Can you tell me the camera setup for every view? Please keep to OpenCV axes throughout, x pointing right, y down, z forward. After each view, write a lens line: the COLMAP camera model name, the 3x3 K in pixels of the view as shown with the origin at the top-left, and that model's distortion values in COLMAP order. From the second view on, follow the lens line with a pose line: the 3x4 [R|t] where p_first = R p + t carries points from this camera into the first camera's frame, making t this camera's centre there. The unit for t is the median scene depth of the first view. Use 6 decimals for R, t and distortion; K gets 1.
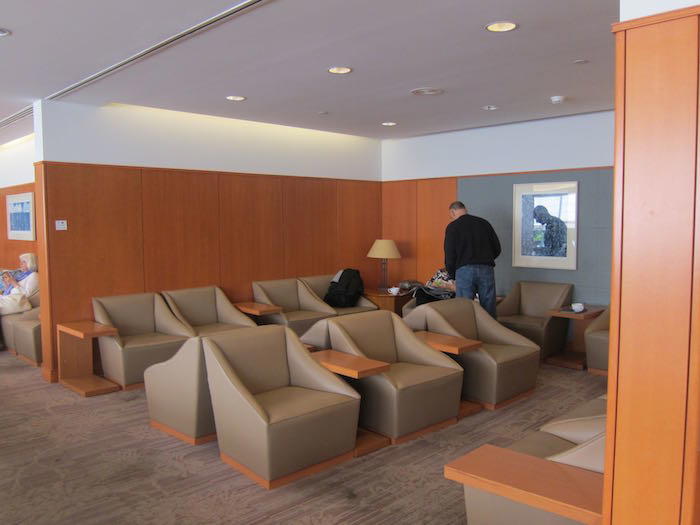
lens RADIAL K [[585.1, 0, 350.0], [0, 585.1, 262.5], [0, 0, 1]] dist [-0.052728, 0.005772]
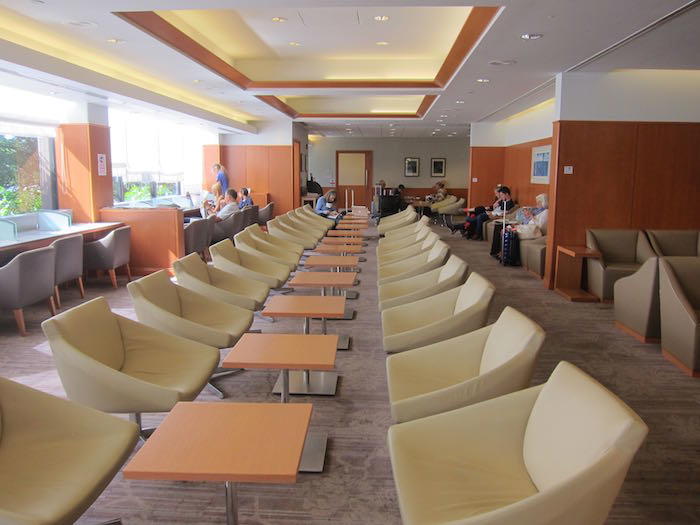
lens RADIAL K [[585.1, 0, 350.0], [0, 585.1, 262.5], [0, 0, 1]] dist [-0.052728, 0.005772]
pose [[0.668793, 0.124354, -0.732974, 0.150762], [-0.064514, 0.991900, 0.109417, 0.030011], [0.740644, -0.025890, 0.671399, -0.239969]]
